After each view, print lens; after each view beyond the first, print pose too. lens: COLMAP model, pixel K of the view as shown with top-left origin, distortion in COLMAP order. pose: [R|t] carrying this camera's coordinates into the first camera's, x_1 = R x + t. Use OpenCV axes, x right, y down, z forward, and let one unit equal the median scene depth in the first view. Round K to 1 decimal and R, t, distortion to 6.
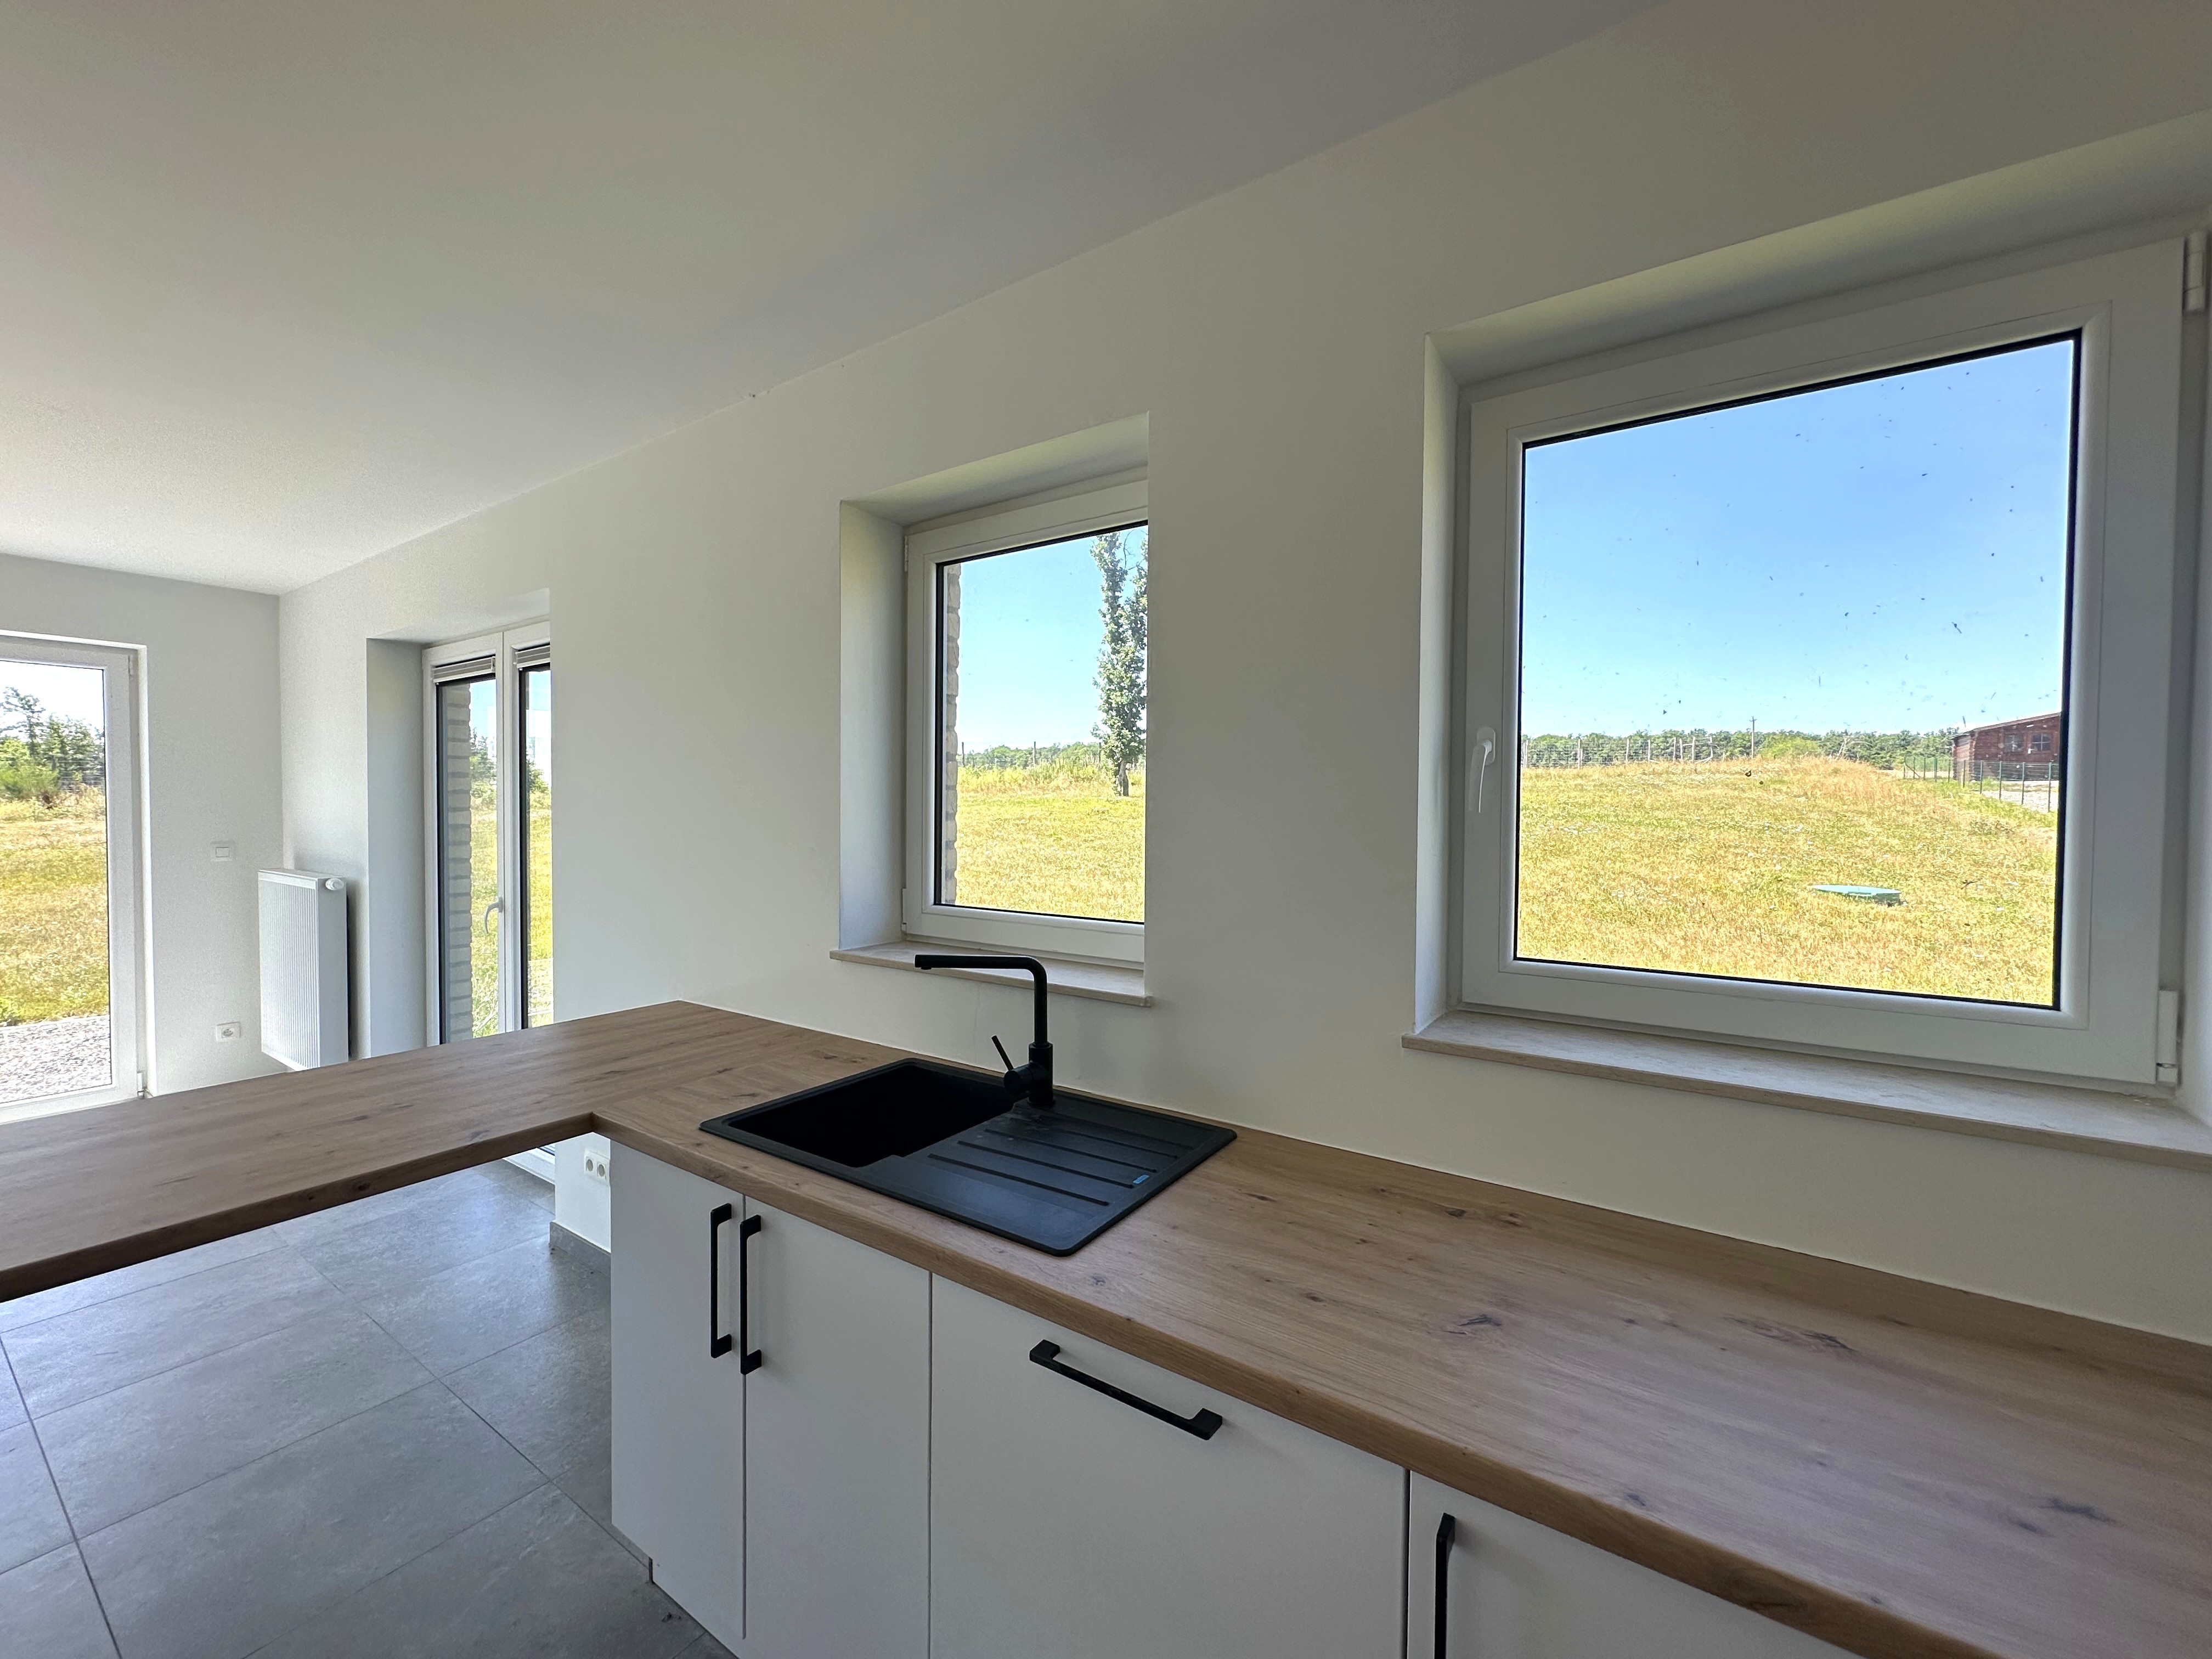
lens RADIAL K [[882.0, 0, 1108.0], [0, 882.0, 831.7], [0, 0, 1]] dist [-0.002315, 0.000581]
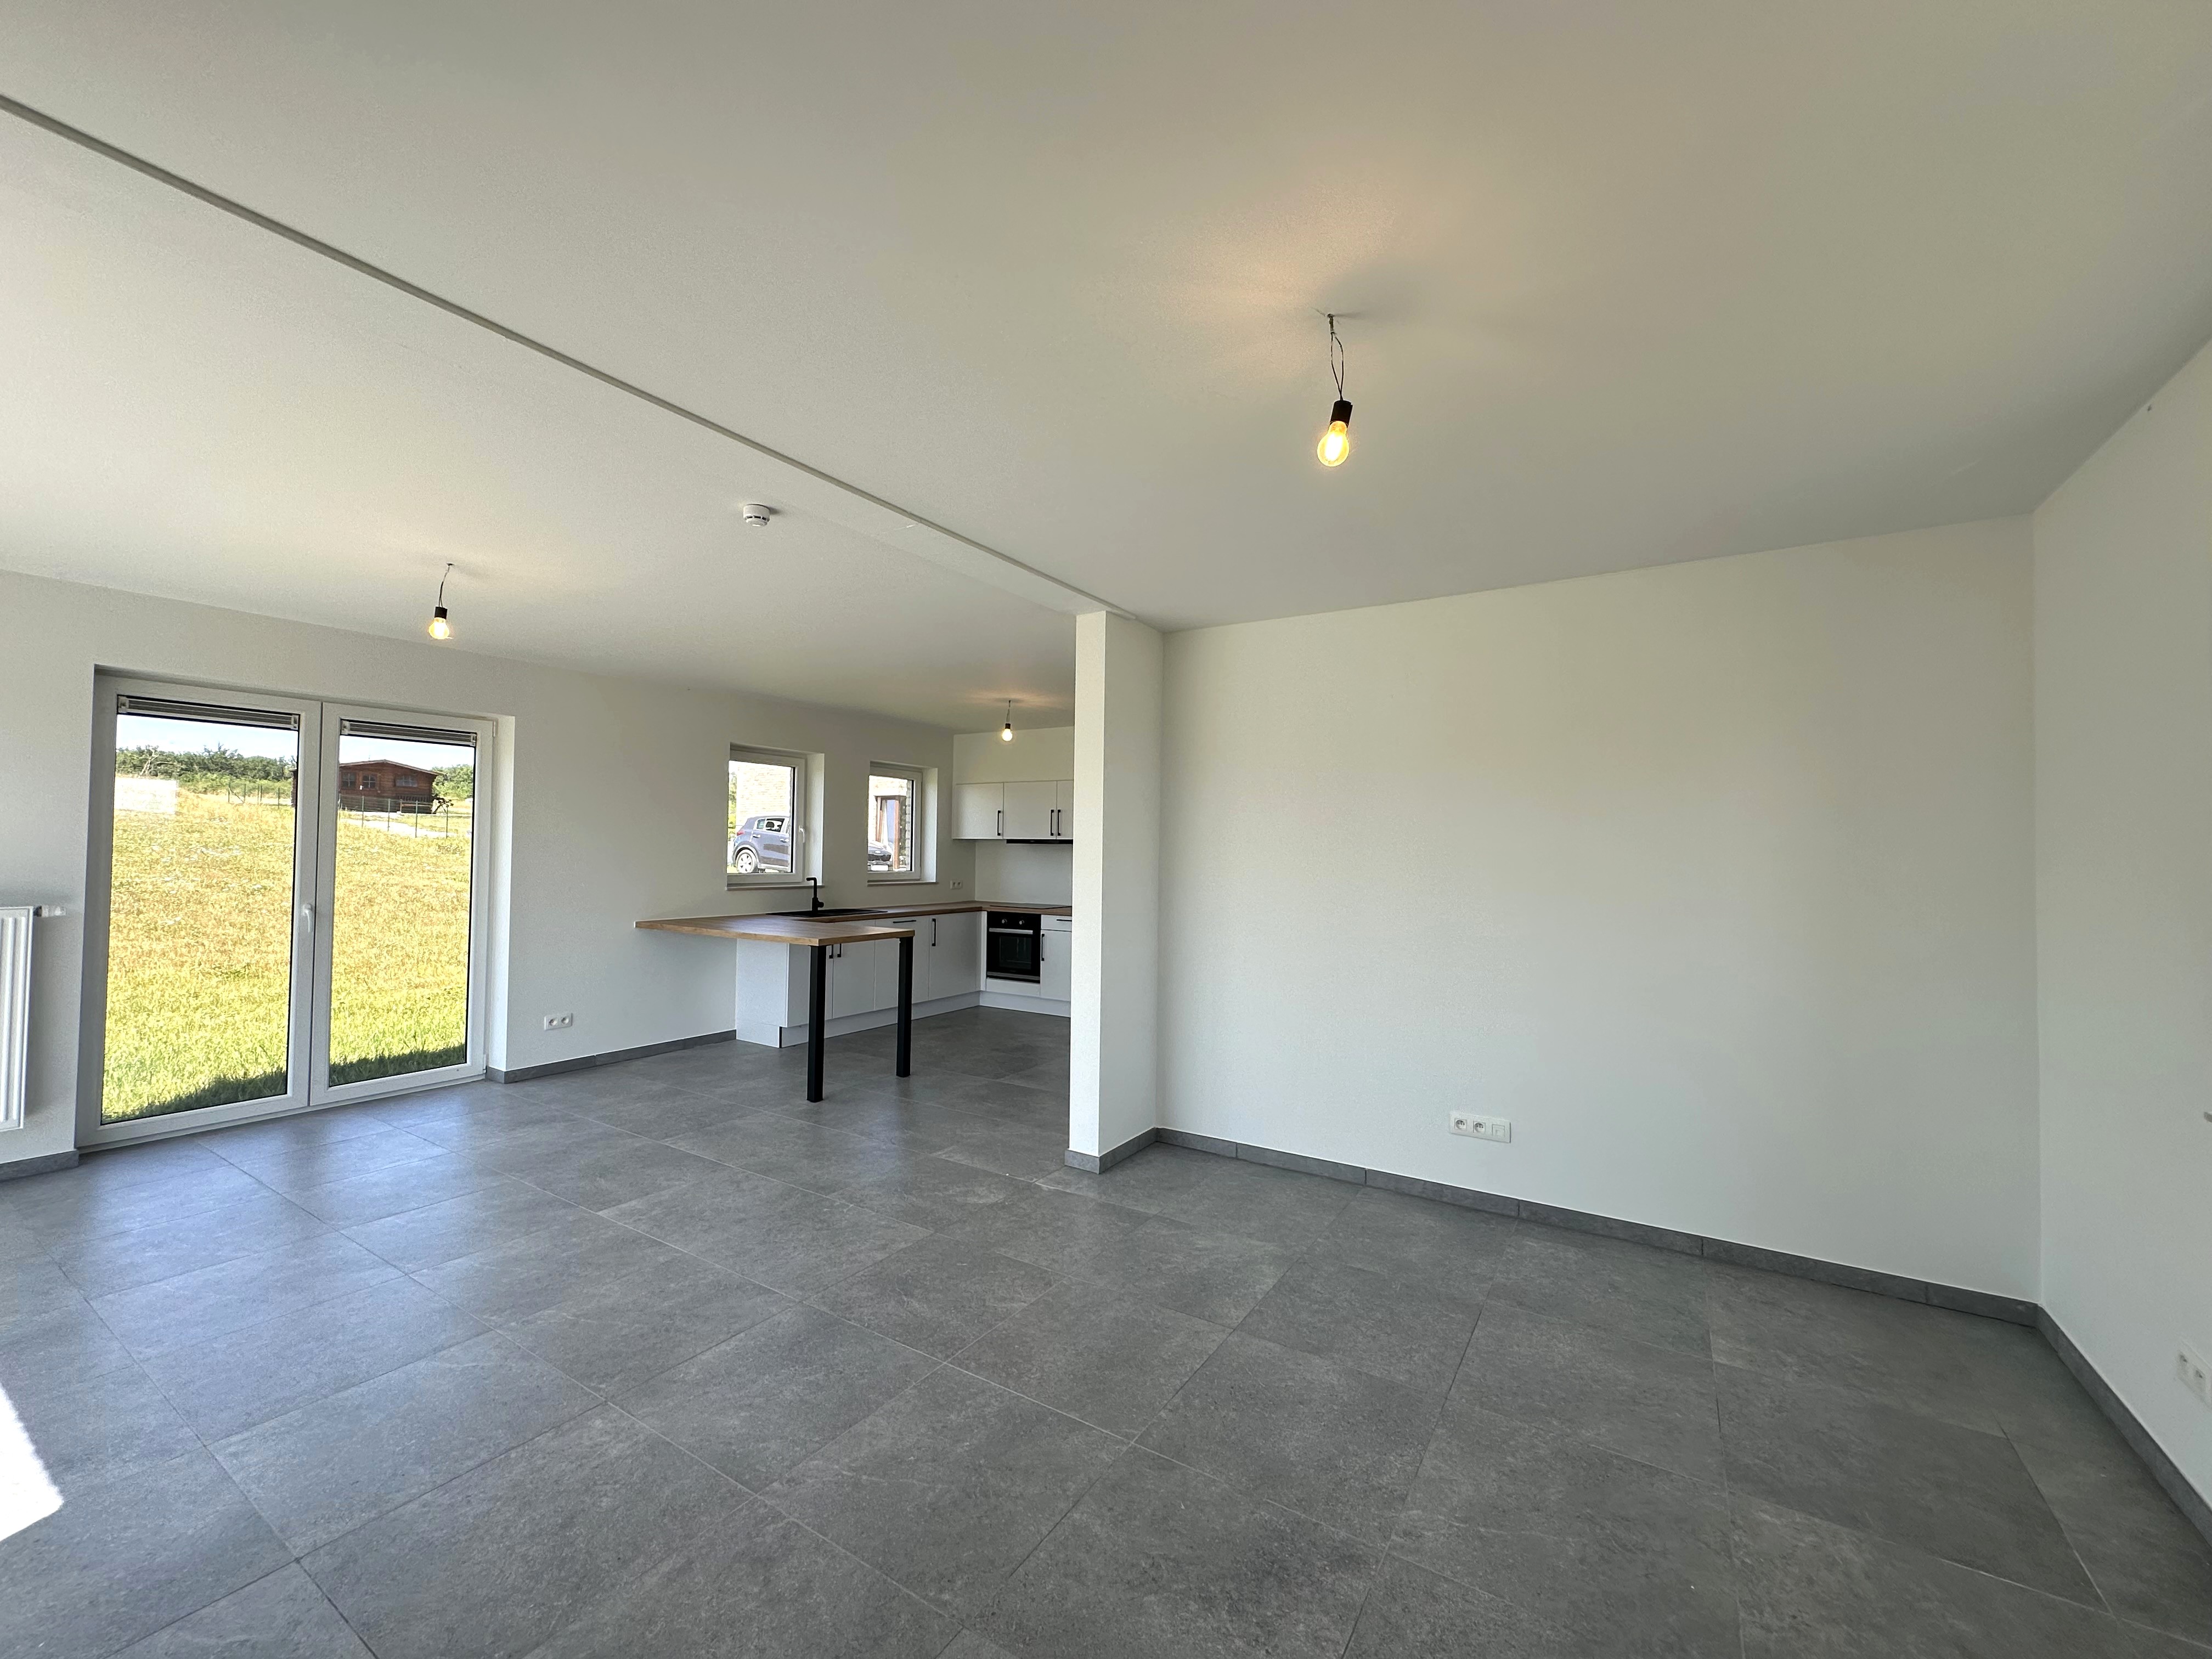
lens RADIAL K [[882.0, 0, 1108.0], [0, 882.0, 831.7], [0, 0, 1]] dist [-0.002315, 0.000581]
pose [[-0.029997, 0.014865, 0.999439, -1.774168], [0.010736, 0.999837, -0.014549, -0.000672], [-0.999492, 0.010294, -0.030152, -0.118861]]
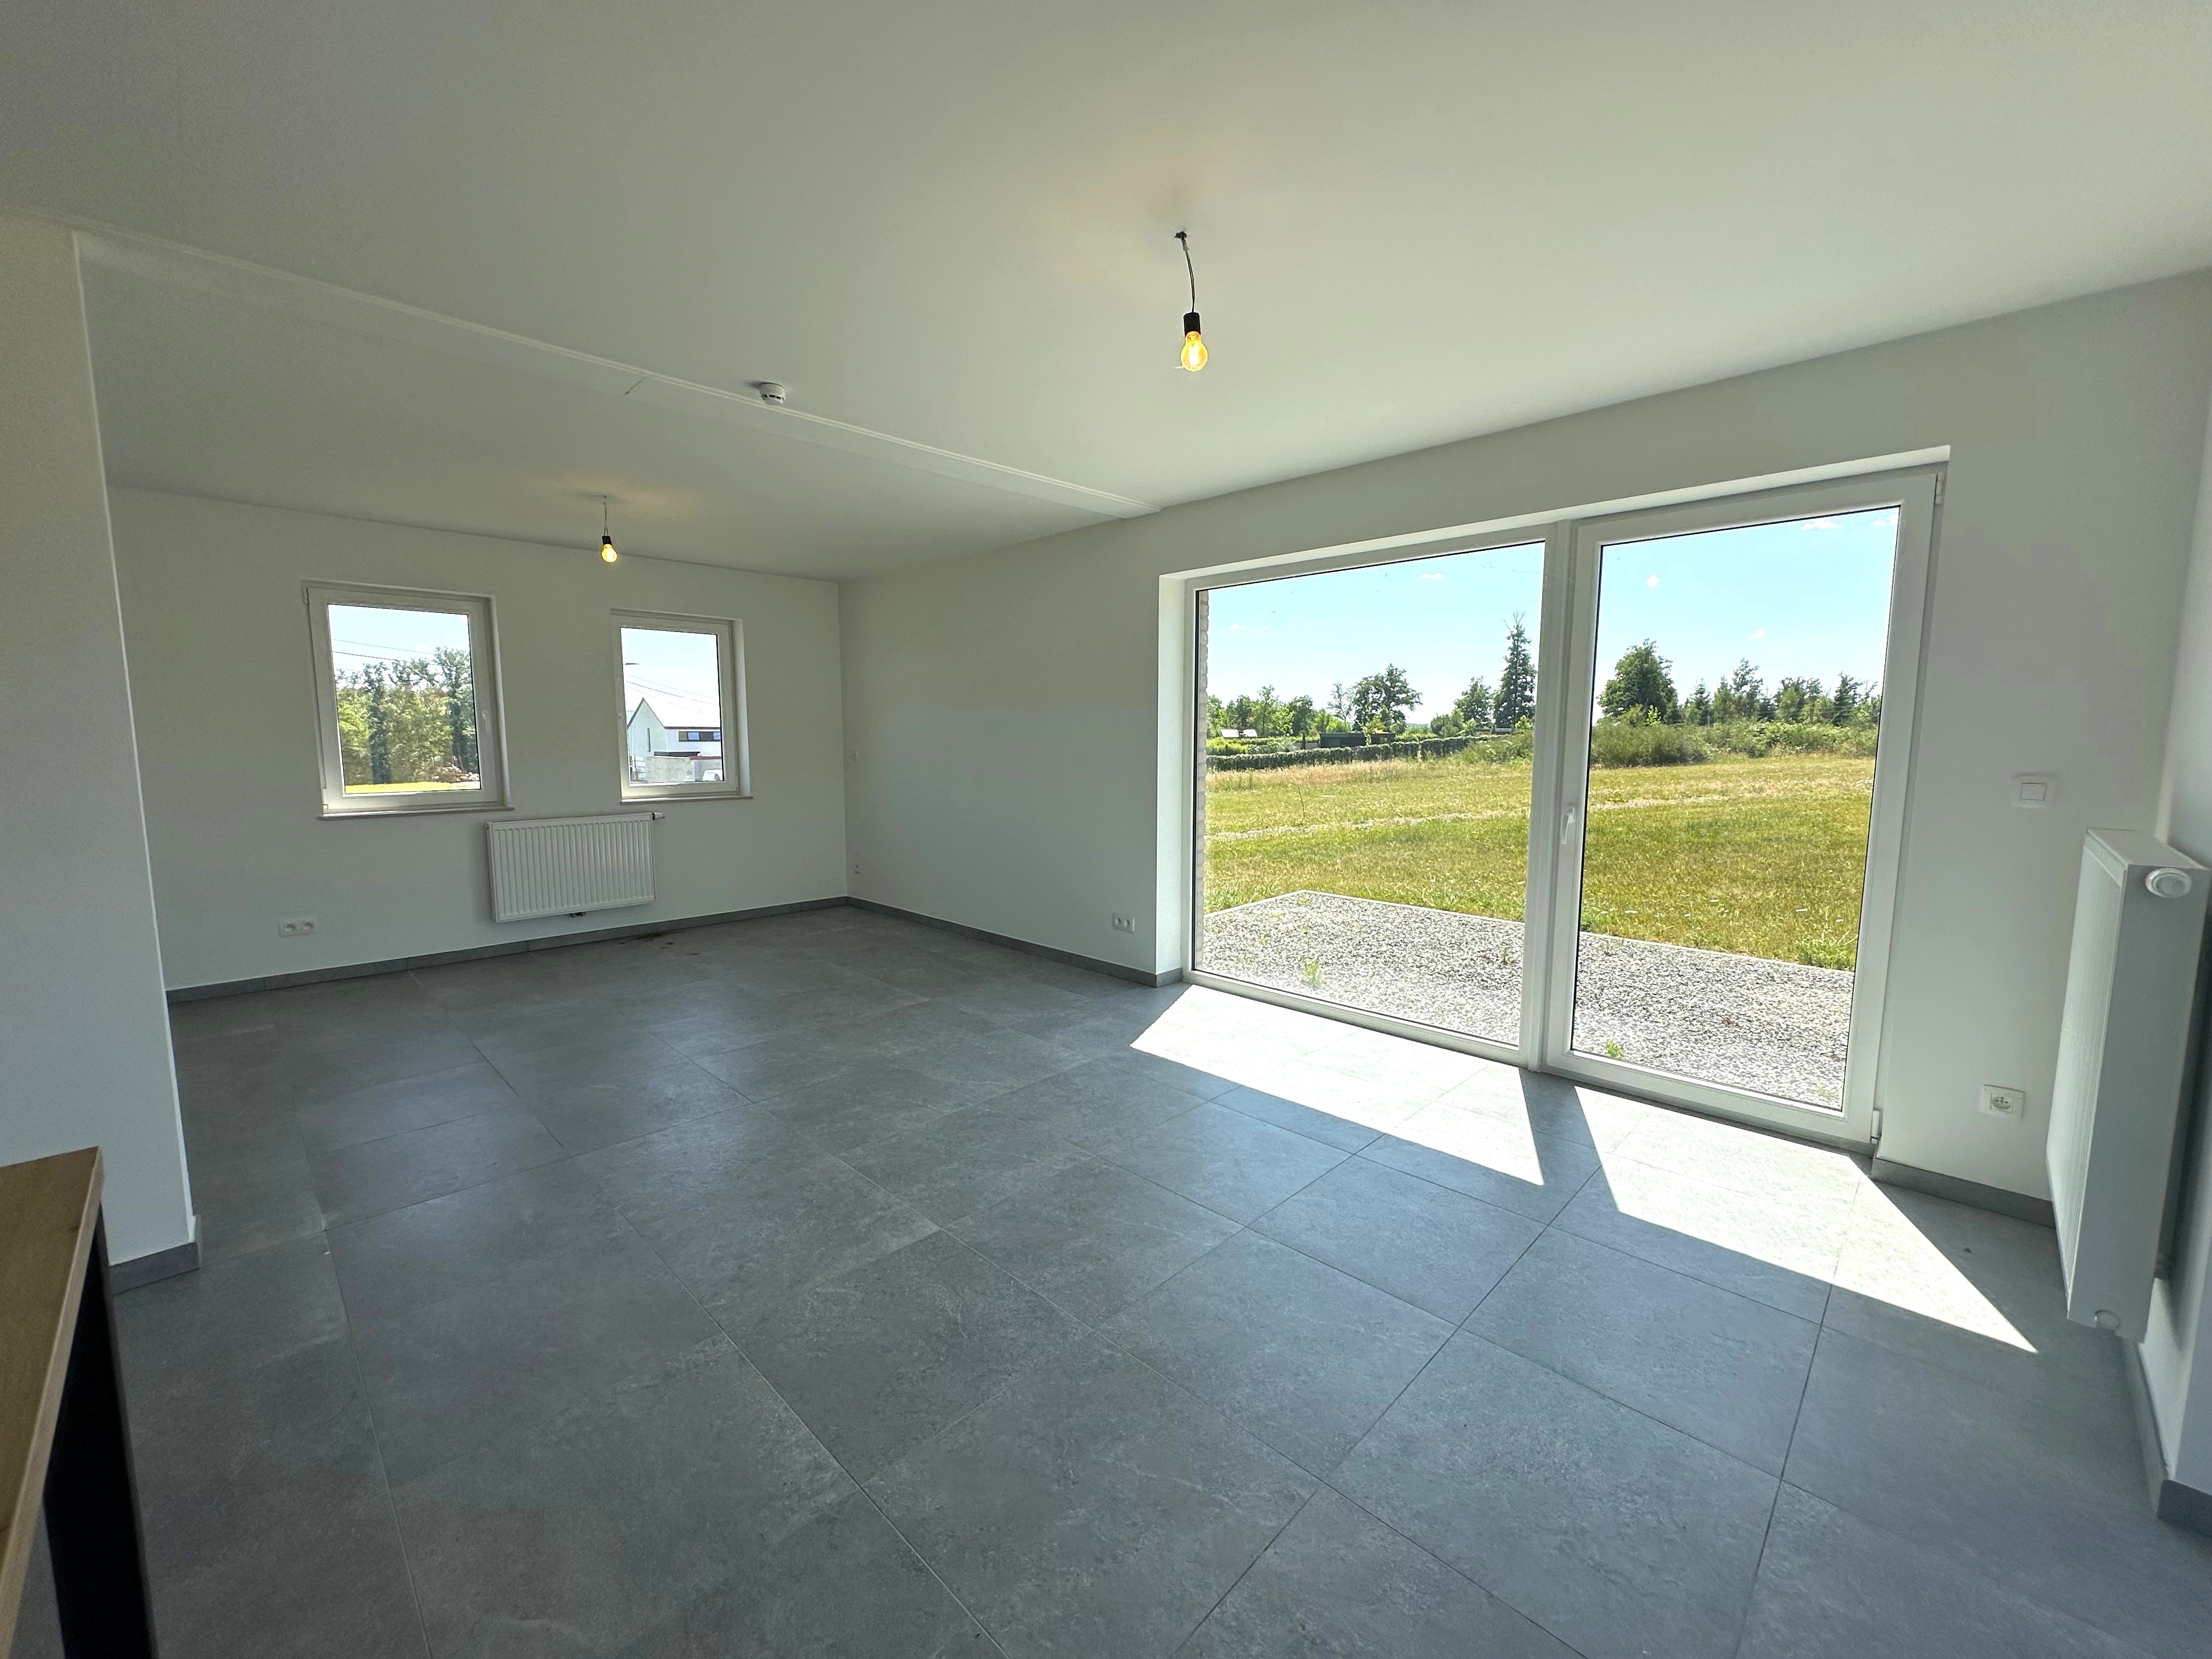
lens RADIAL K [[882.0, 0, 1108.0], [0, 882.0, 831.7], [0, 0, 1]] dist [-0.002315, 0.000581]
pose [[-0.182373, 0.099526, -0.978179, -0.370321], [-0.028094, 0.993930, 0.106366, 0.006207], [0.982828, 0.046879, -0.178470, 0.555920]]
